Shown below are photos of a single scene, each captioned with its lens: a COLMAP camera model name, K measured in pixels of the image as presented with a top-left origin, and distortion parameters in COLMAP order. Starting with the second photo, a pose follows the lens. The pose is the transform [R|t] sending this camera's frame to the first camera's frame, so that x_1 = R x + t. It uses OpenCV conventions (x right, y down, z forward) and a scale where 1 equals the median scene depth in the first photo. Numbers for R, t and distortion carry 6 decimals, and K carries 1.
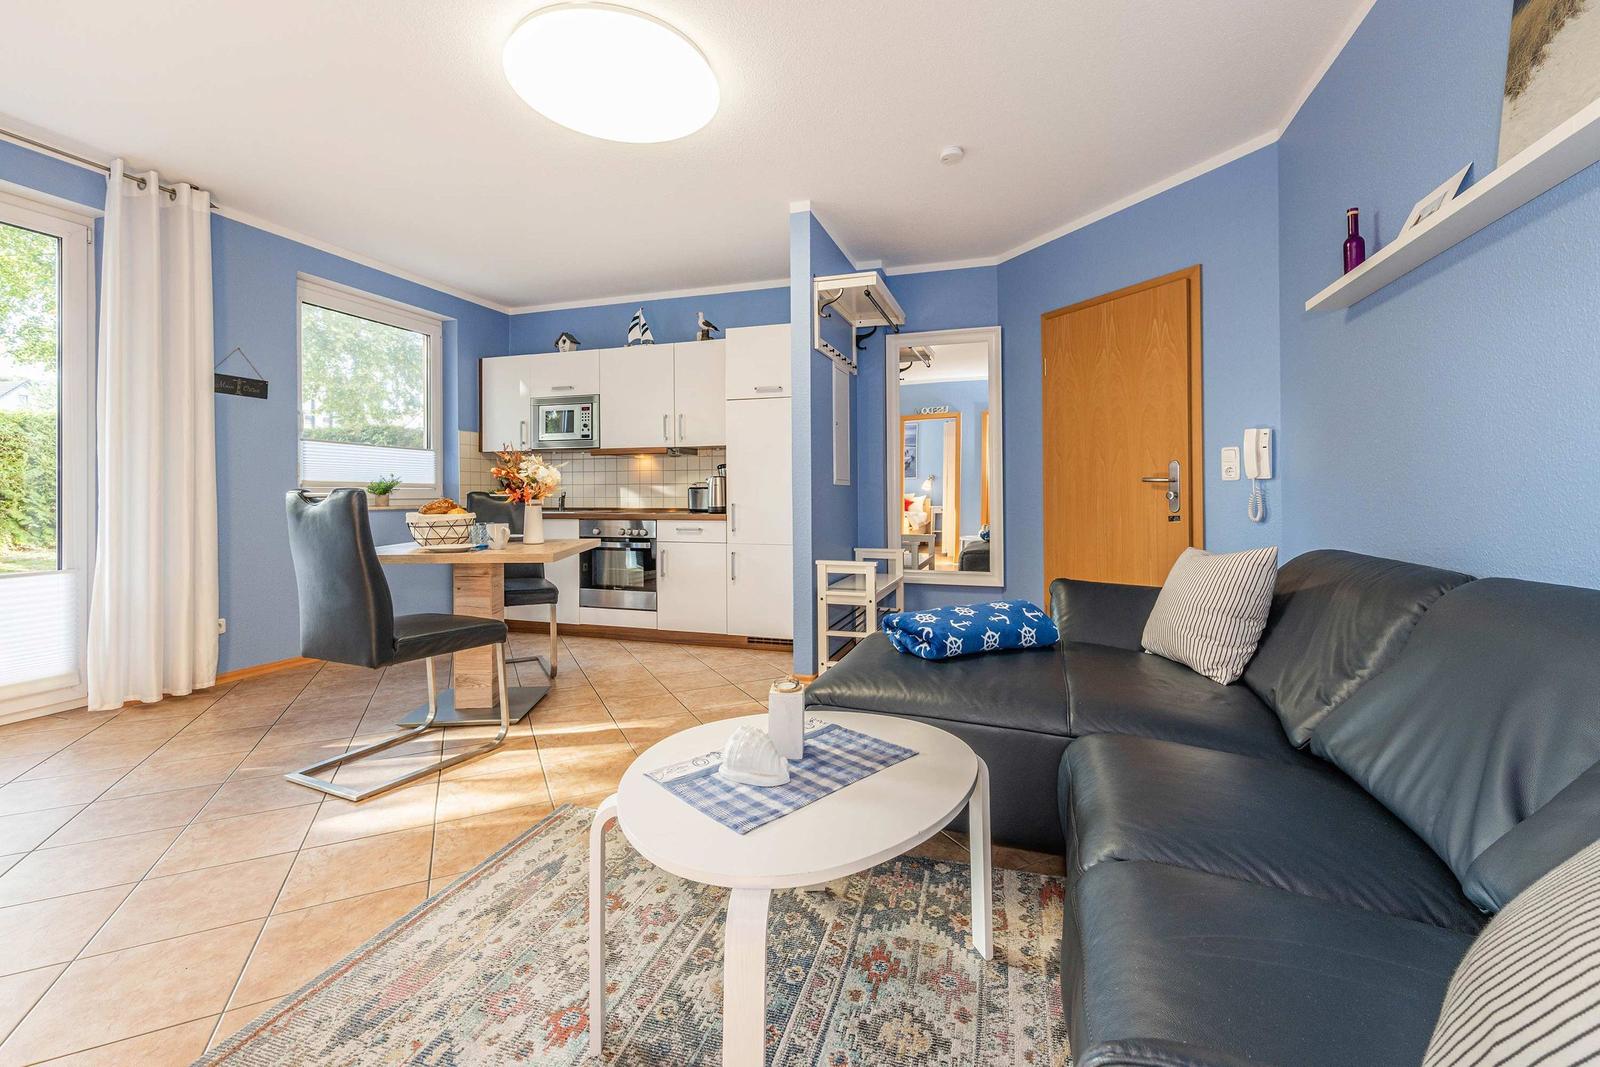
lens RADIAL K [[638.9, 0, 815.7], [0, 638.9, 495.3], [0, 0, 1]] dist [-0.000697, 0.000639]
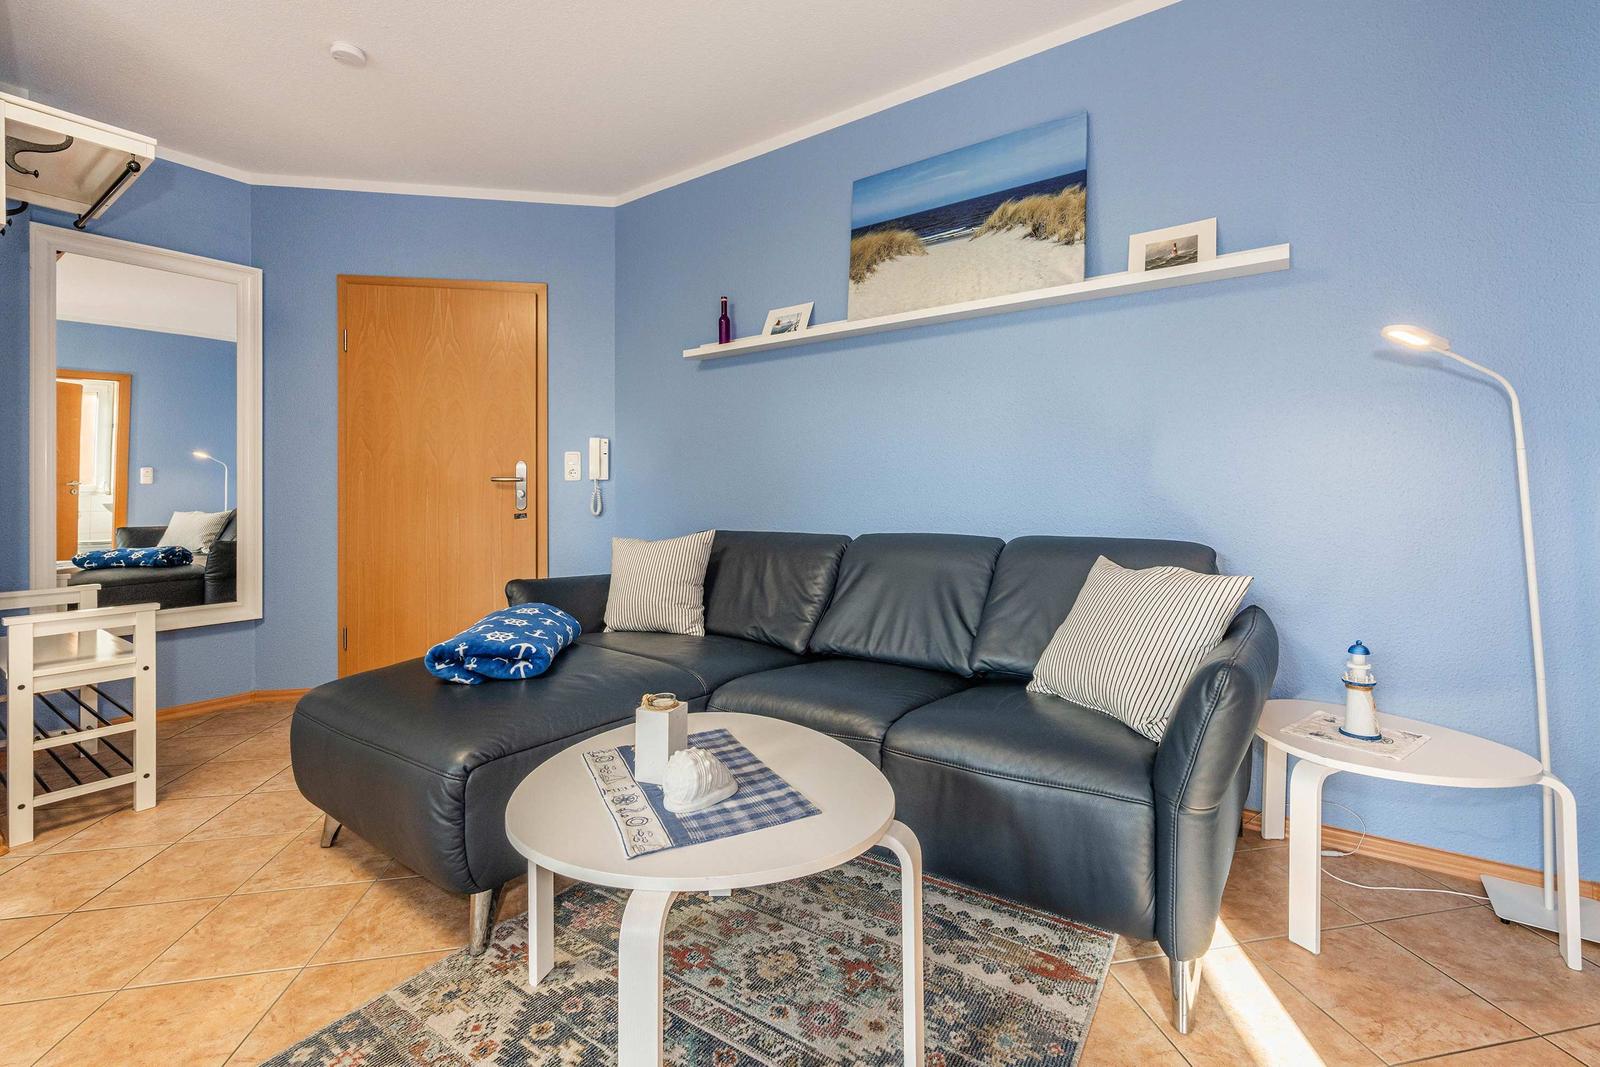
lens RADIAL K [[721.9, 0, 757.8], [0, 721.9, 491.4], [0, 0, 1]] dist [-0.001536, -0.000123]
pose [[0.324895, -0.000893, 0.945750, -0.808748], [0.007925, 0.999967, -0.001779, 0.001712], [-0.945717, 0.008073, 0.324892, 0.449843]]
